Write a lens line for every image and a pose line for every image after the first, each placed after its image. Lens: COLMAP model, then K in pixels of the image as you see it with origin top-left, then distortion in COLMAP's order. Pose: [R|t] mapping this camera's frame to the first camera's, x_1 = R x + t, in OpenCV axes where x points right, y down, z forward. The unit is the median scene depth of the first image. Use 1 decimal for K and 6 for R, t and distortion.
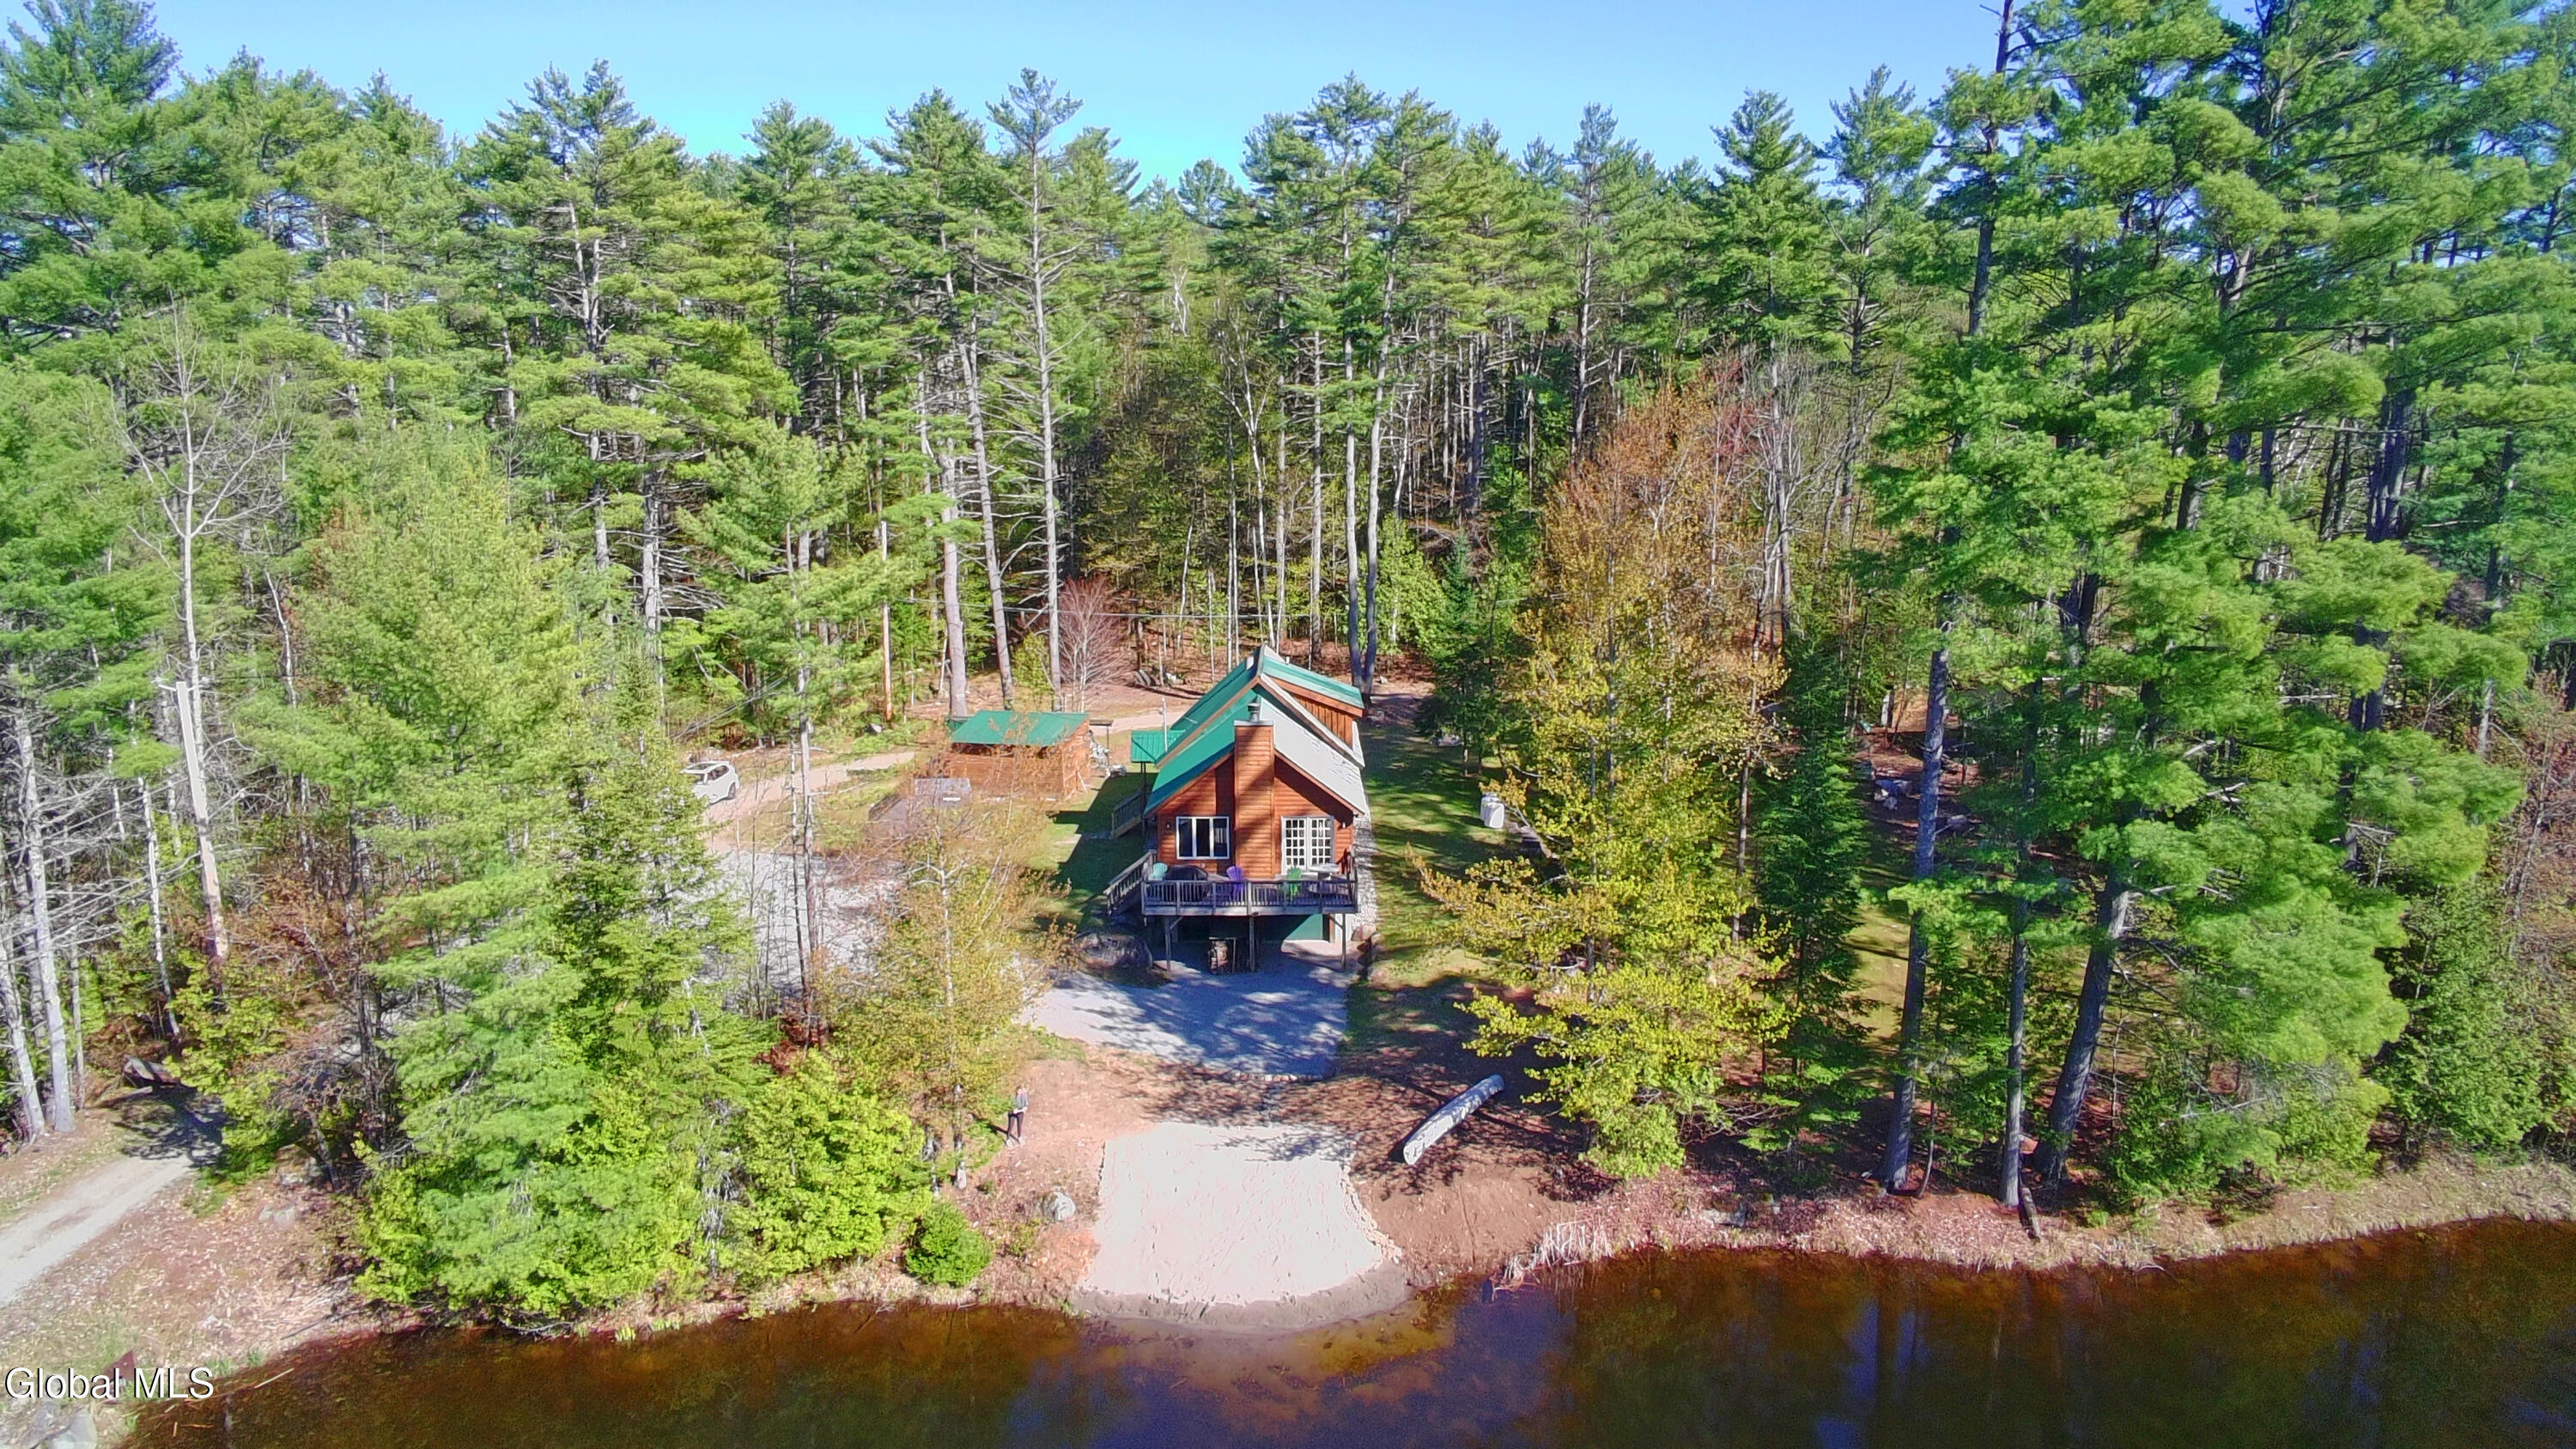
lens RADIAL K [[1605.7, 0, 1288.0], [0, 1605.7, 724.5], [0, 0, 1]] dist [-0.031006, -0.000197]
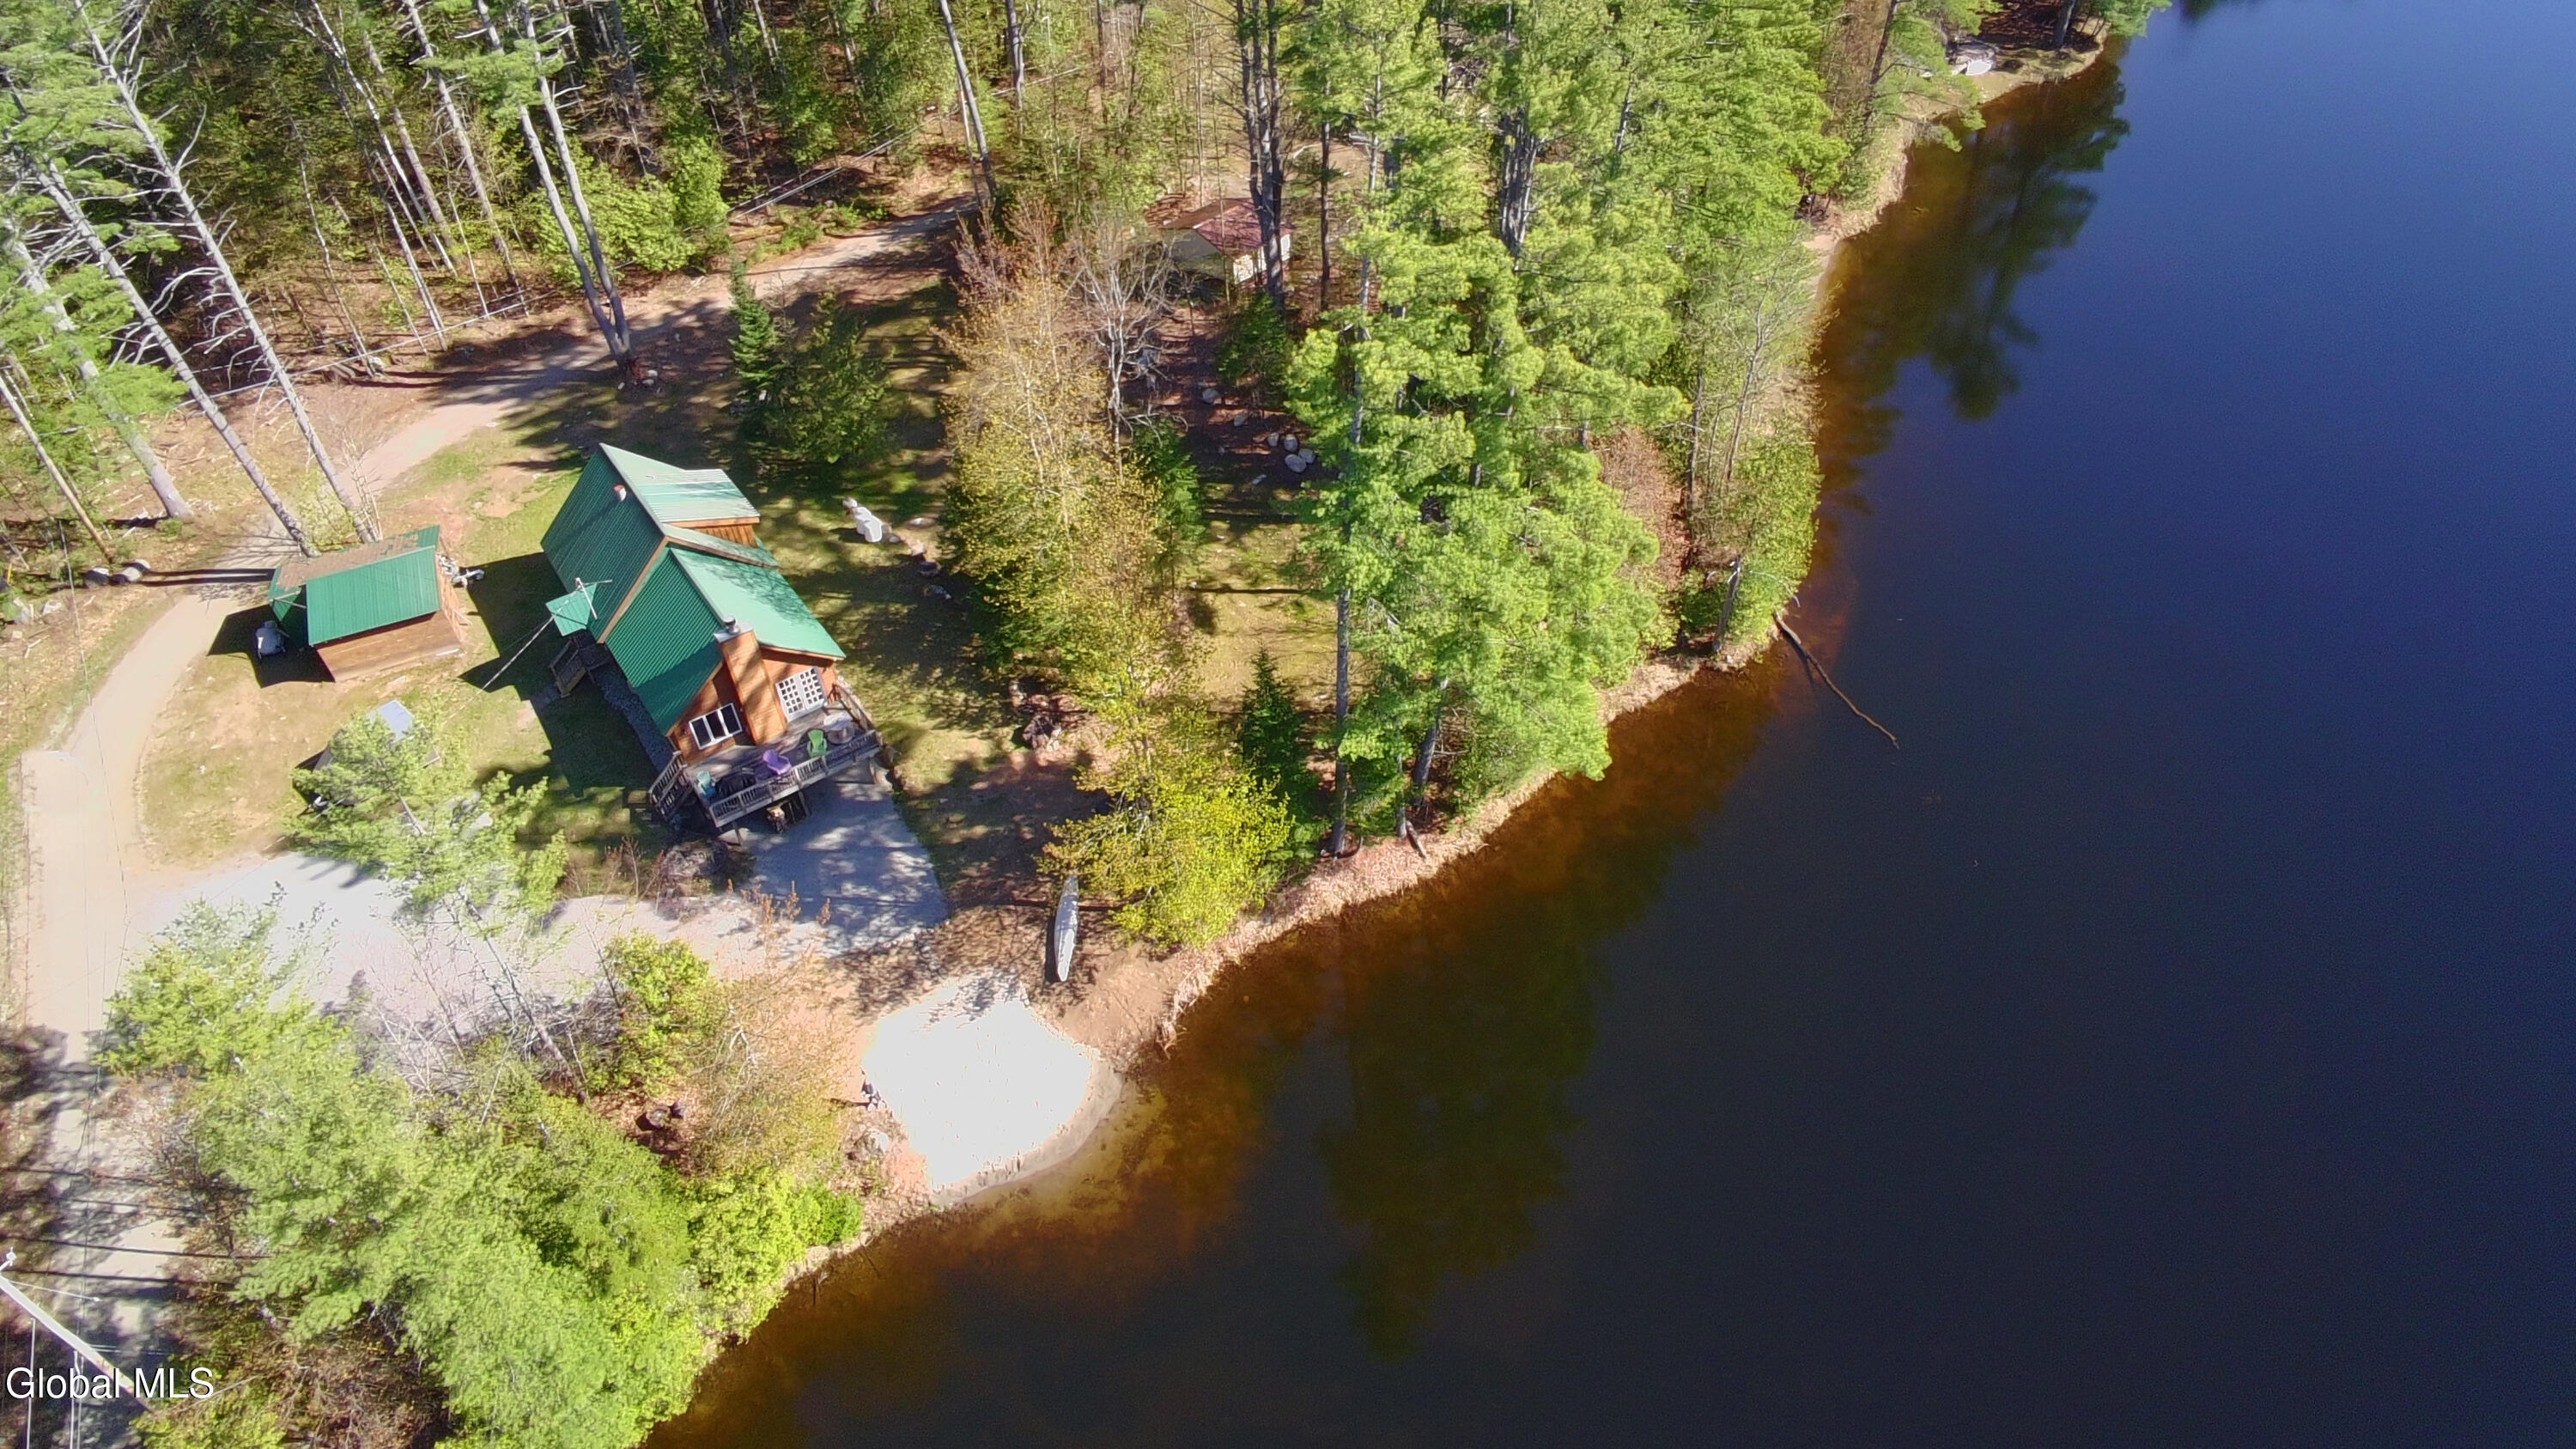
lens RADIAL K [[1589.9, 0, 1287.6], [0, 1589.9, 702.1], [0, 0, 1]] dist [-0.070932, 0.055174]
pose [[0.809288, -0.412926, 0.417786, -0.271597], [0.146029, 0.830330, 0.537800, -0.718985], [-0.568971, -0.374226, 0.732275, -0.080787]]
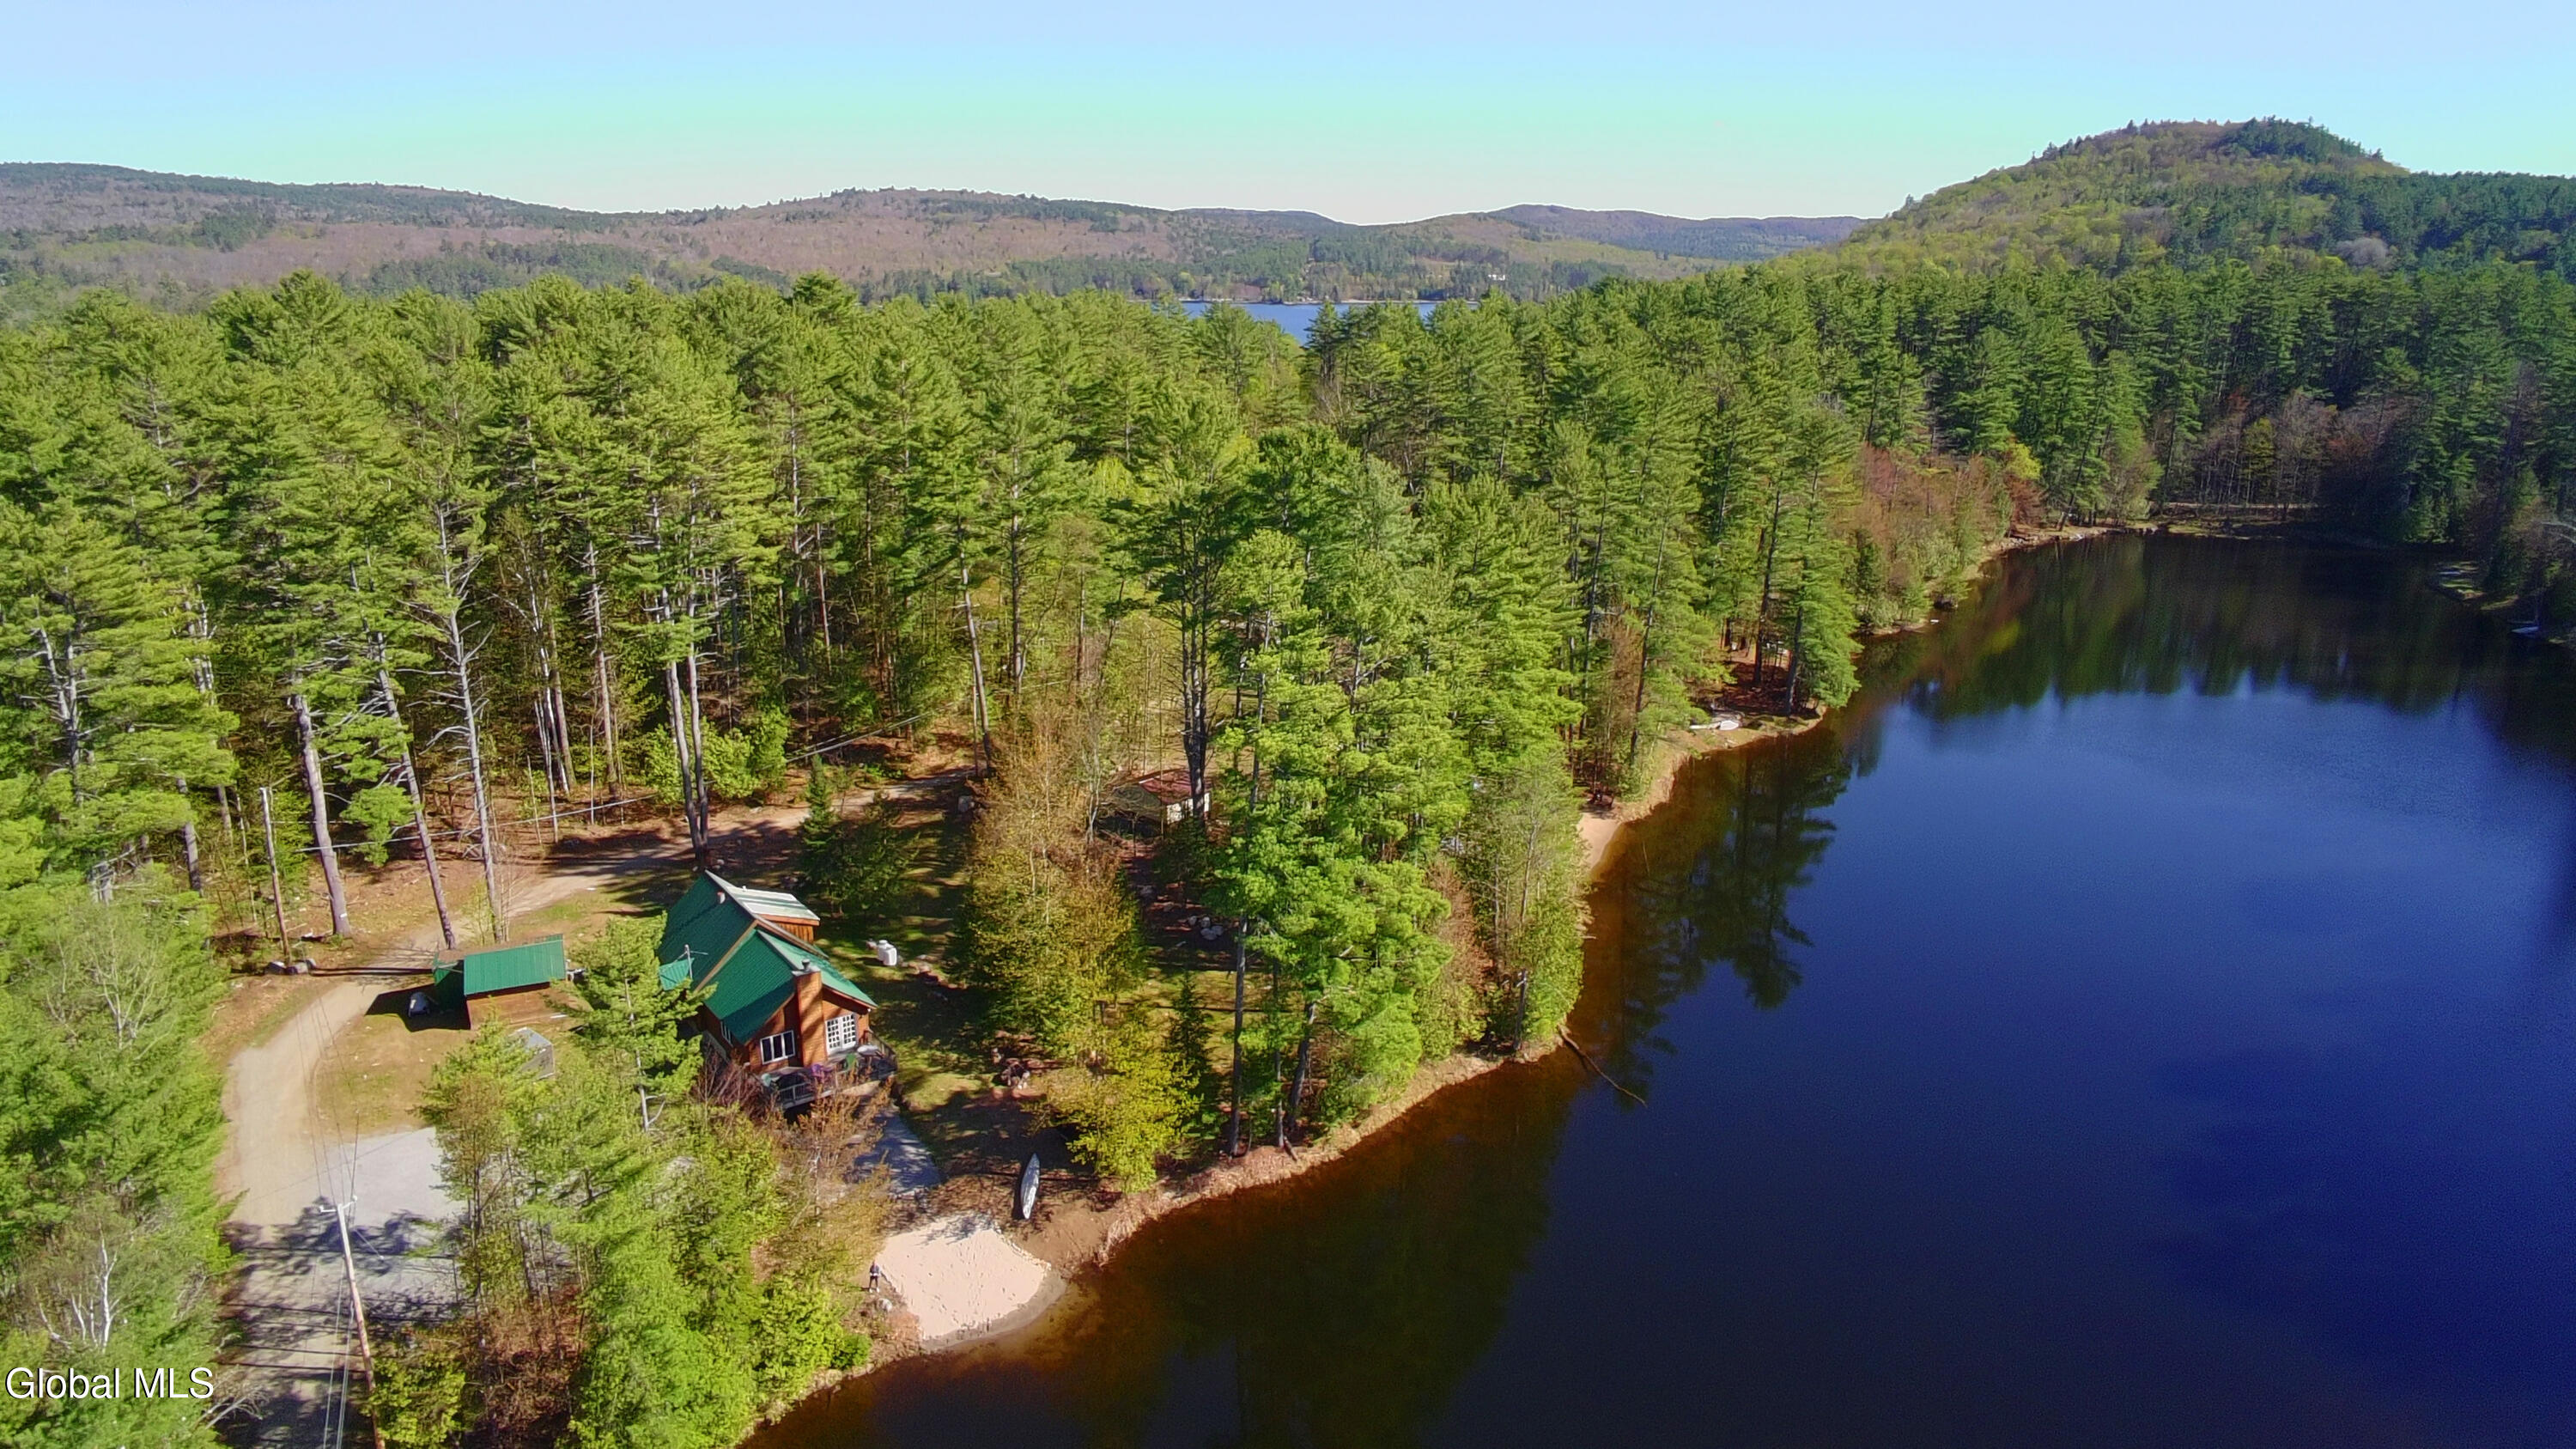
lens RADIAL K [[1589.9, 0, 1287.6], [0, 1589.9, 702.1], [0, 0, 1]] dist [-0.070932, 0.055174]
pose [[0.787785, -0.152078, 0.596882, -0.770960], [0.095585, 0.987485, 0.125443, -0.594302], [-0.608489, -0.041769, 0.792462, -0.739378]]
